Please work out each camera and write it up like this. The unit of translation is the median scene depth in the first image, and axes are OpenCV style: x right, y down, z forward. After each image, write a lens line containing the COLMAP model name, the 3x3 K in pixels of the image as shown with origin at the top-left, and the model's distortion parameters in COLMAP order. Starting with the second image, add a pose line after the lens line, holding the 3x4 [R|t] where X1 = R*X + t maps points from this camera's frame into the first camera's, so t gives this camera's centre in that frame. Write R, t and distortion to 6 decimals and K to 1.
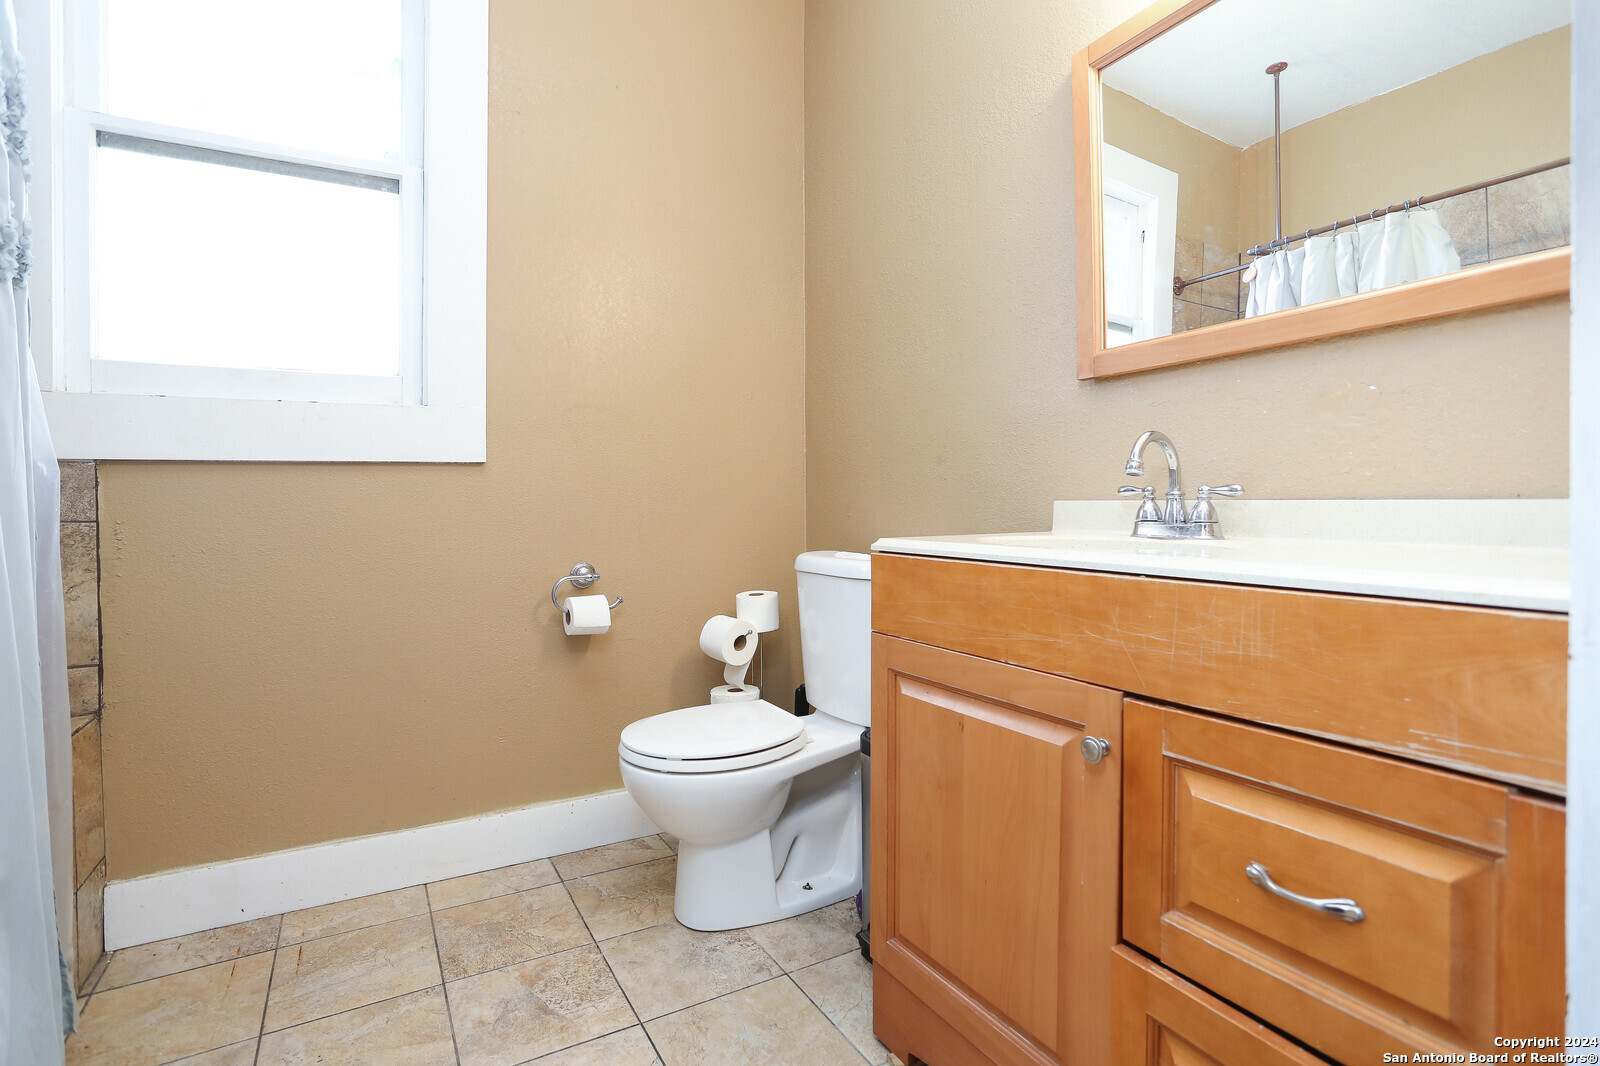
lens RADIAL K [[770.3, 0, 794.6], [0, 770.3, 509.3], [0, 0, 1]] dist [-0.067052, 0.026258]
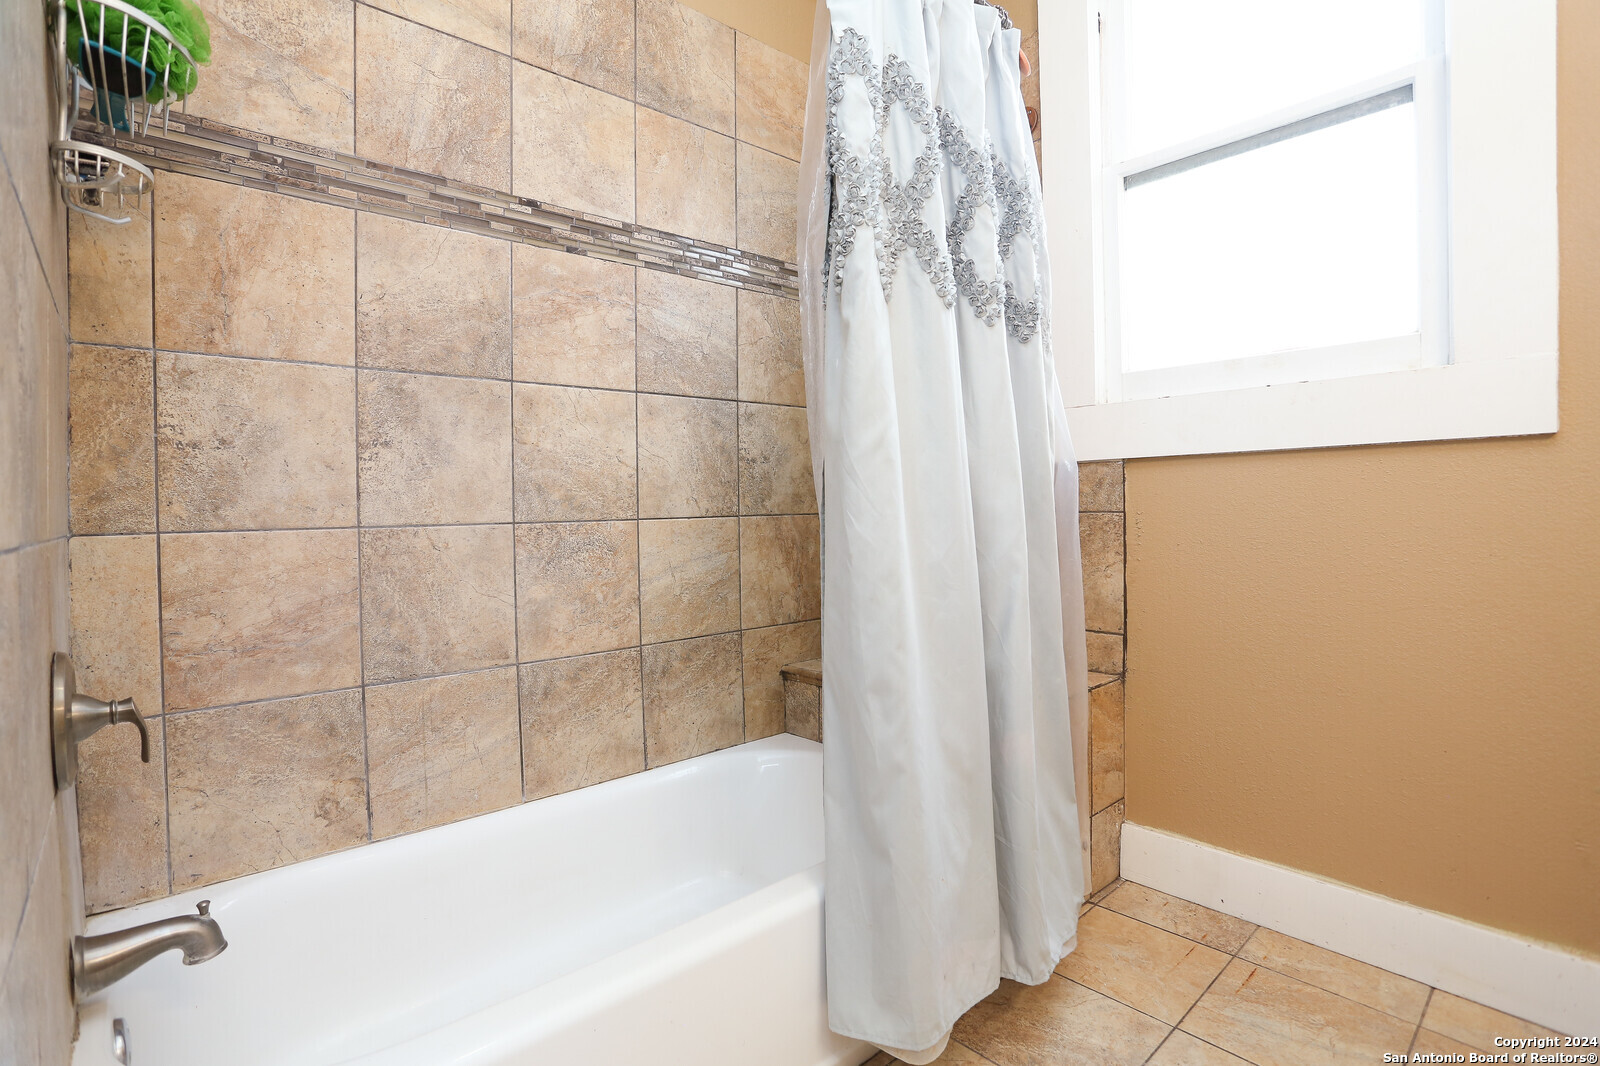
lens RADIAL K [[770.3, 0, 794.6], [0, 770.3, 509.3], [0, 0, 1]] dist [-0.067052, 0.026258]
pose [[0.210030, 0.012245, -0.977618, 0.122578], [0.008684, 0.999859, 0.014389, -0.009552], [0.977656, -0.011512, 0.209894, 0.240096]]
